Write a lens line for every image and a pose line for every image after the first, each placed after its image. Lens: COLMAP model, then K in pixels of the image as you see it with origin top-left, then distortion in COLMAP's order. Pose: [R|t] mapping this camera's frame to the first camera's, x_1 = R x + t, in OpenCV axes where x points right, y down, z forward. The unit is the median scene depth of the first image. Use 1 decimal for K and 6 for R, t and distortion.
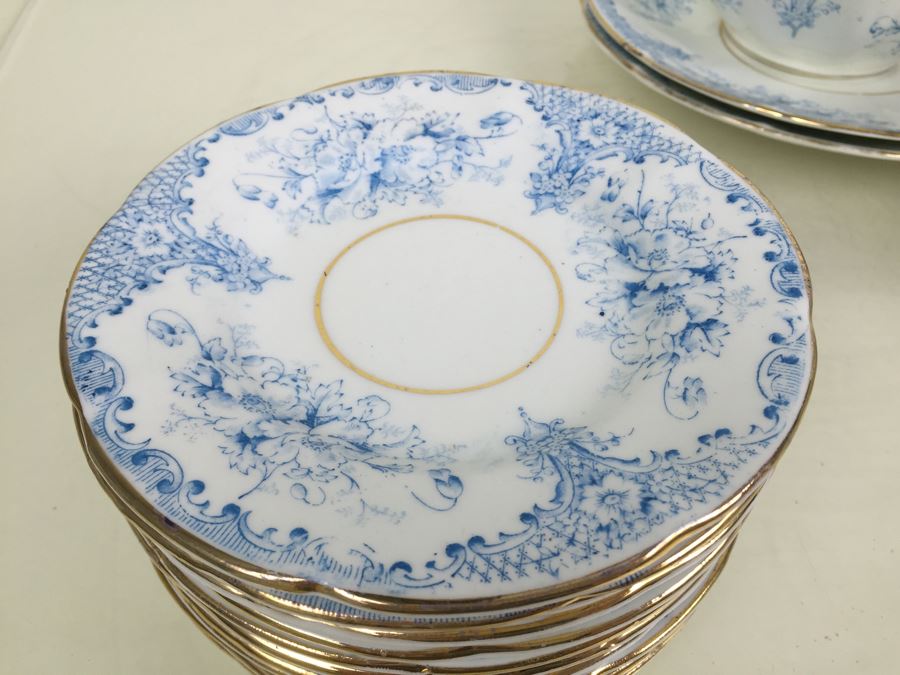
lens RADIAL K [[773.9, 0, 447.8], [0, 773.9, 330.4], [0, 0, 1]] dist [0.079538, -0.144276]
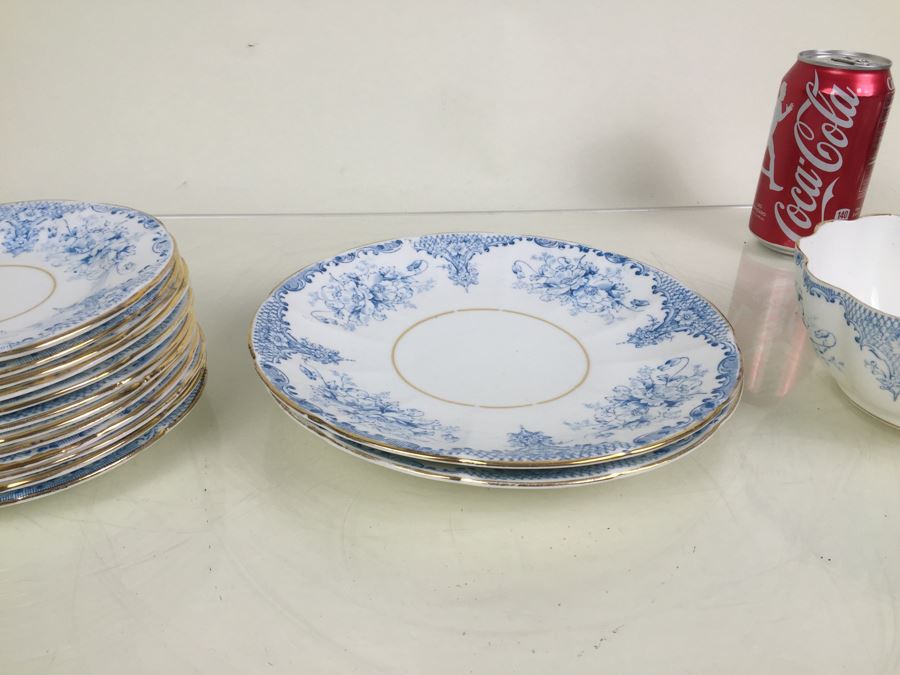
lens RADIAL K [[760.8, 0, 448.8], [0, 760.8, 325.7], [0, 0, 1]] dist [0.083964, -0.133895]
pose [[0.695503, -0.353394, 0.625611, -0.449545], [0.540914, 0.830633, -0.132138, 0.944538], [-0.472956, 0.430304, 0.768863, -0.961170]]
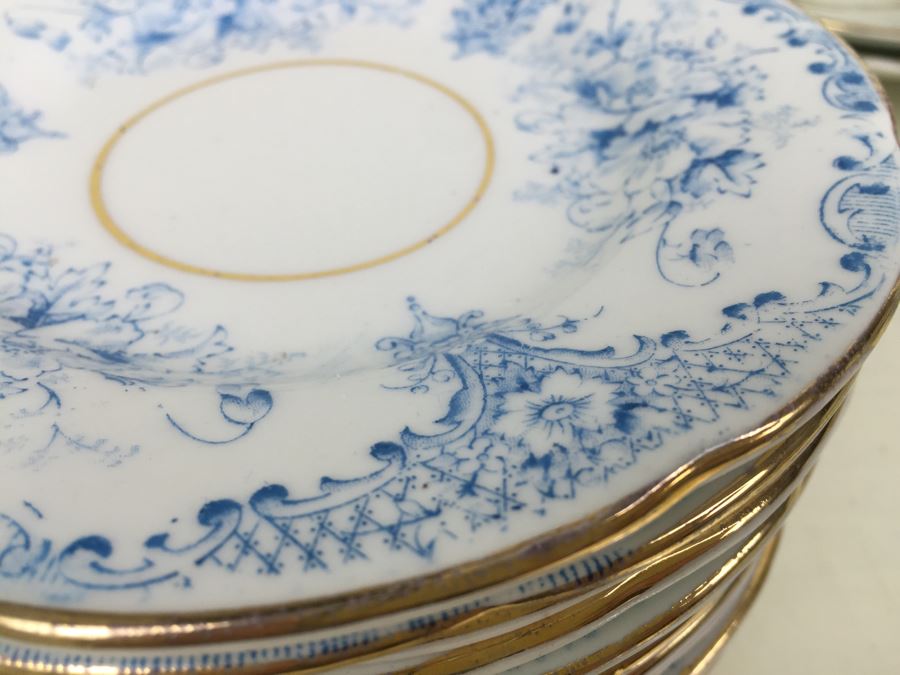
lens RADIAL K [[784.7, 0, 450.9], [0, 784.7, 340.1], [0, 0, 1]] dist [0.074894, -0.177105]
pose [[0.999805, -0.015401, 0.012329, 0.117170], [0.016278, 0.997090, -0.074482, 0.177245], [-0.011146, 0.074668, 0.997146, 0.423858]]
